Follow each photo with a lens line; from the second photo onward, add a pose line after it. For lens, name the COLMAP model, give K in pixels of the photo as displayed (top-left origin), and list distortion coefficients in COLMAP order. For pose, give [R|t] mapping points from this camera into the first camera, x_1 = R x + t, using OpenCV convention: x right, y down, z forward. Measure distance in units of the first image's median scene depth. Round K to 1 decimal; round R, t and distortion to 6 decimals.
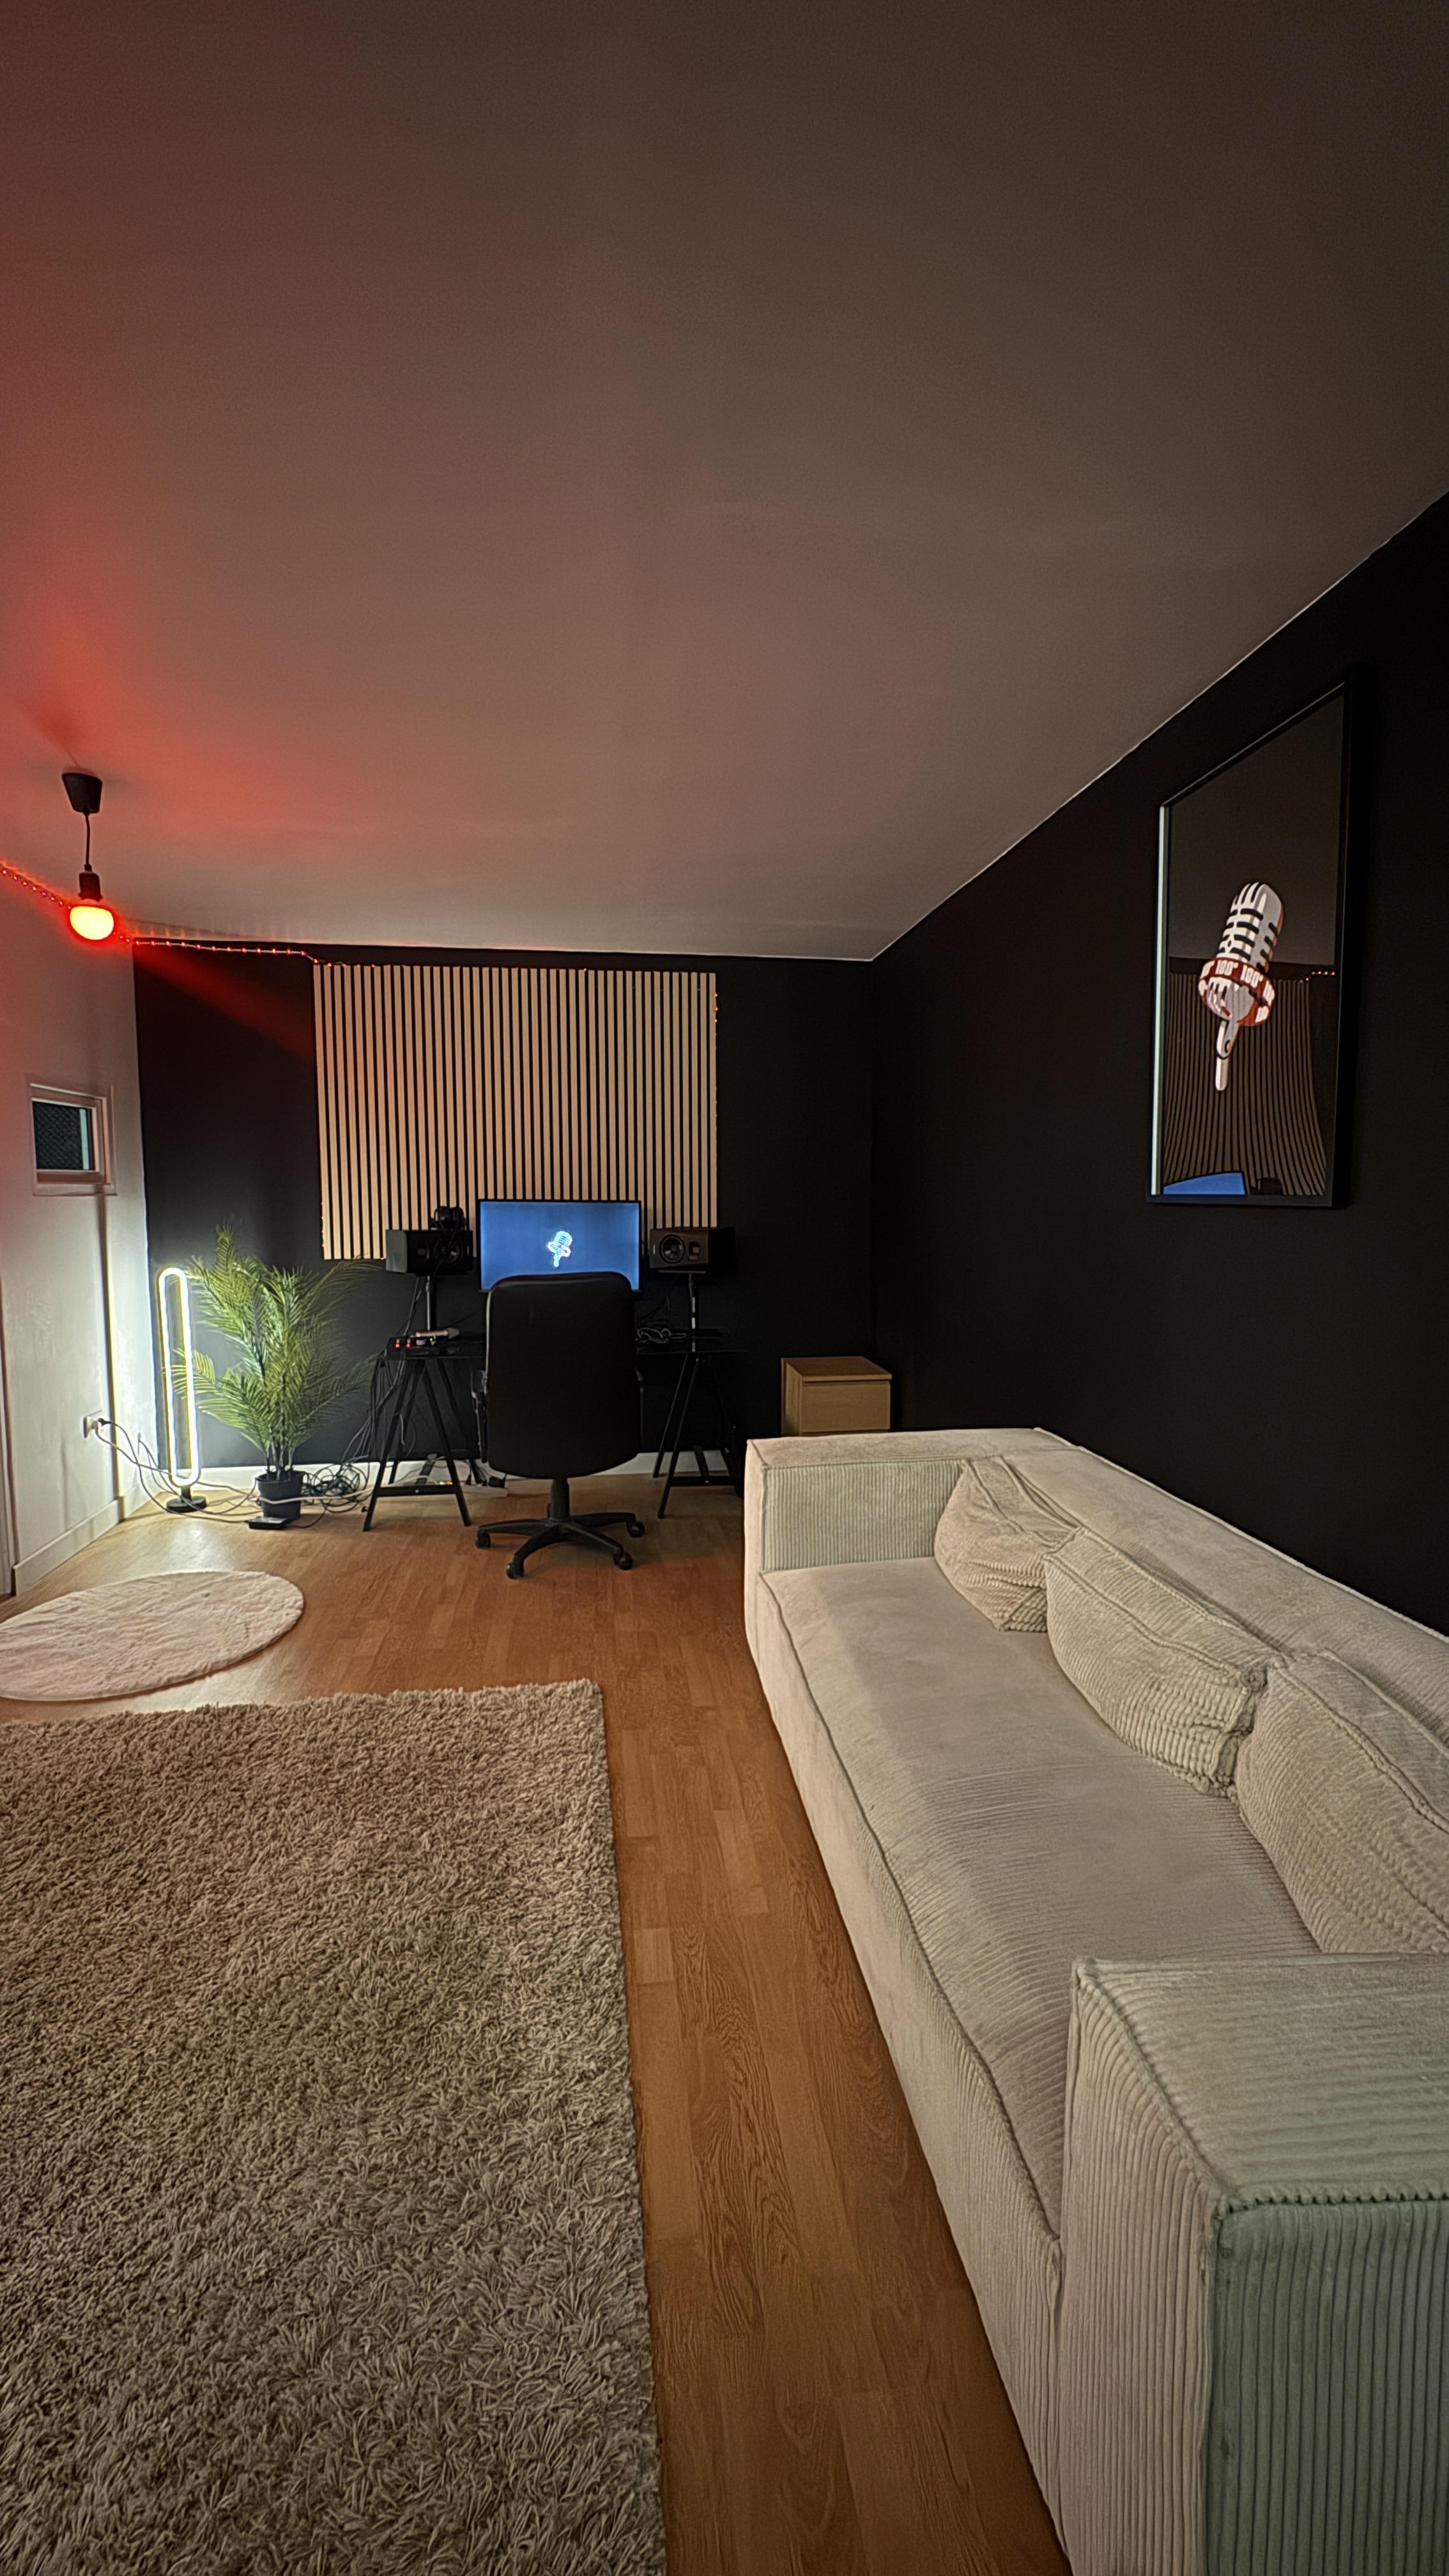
lens RADIAL K [[1031.2, 0, 723.7], [0, 1031.2, 1274.0], [0, 0, 1]] dist [0.002501, -0.000022]
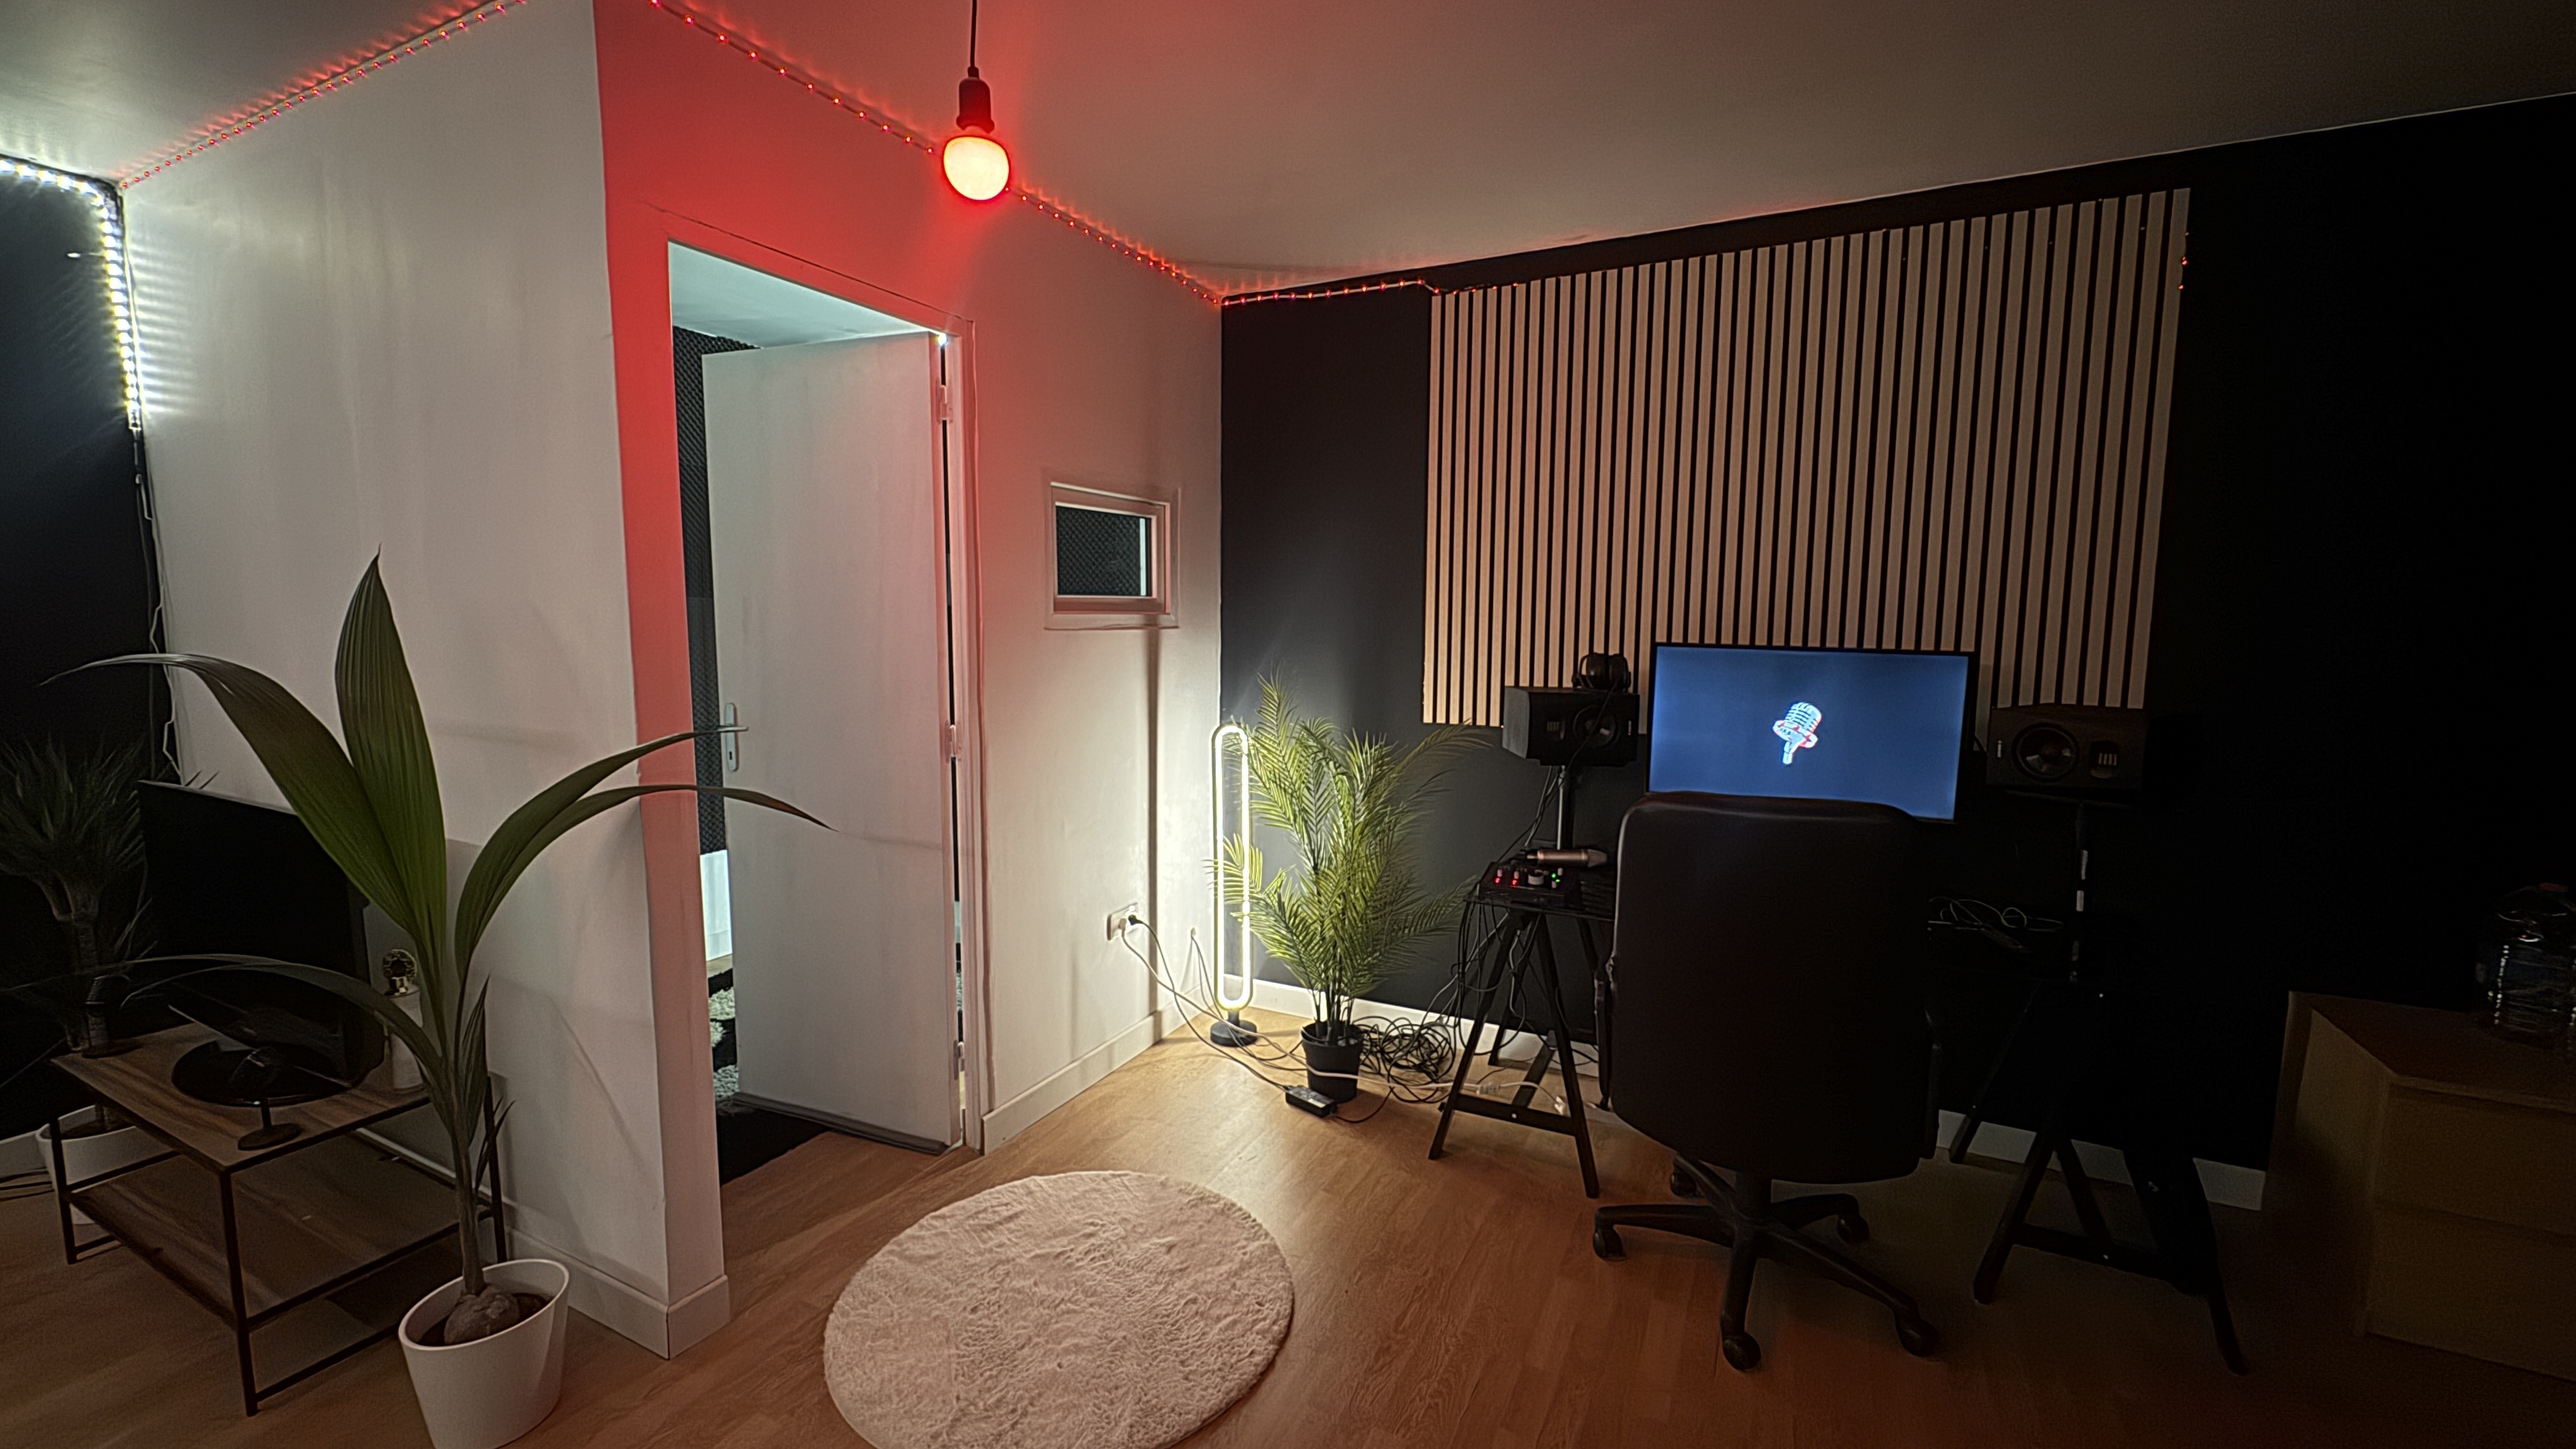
lens RADIAL K [[1031.2, 0, 1281.1], [0, 1031.2, 727.1], [0, 0, 1]] dist [0.002501, -0.000022]
pose [[0.823656, 0.069743, -0.562785, -0.076044], [-0.055853, 0.997560, 0.041879, -0.037805], [0.564333, -0.003060, 0.825542, 0.387799]]
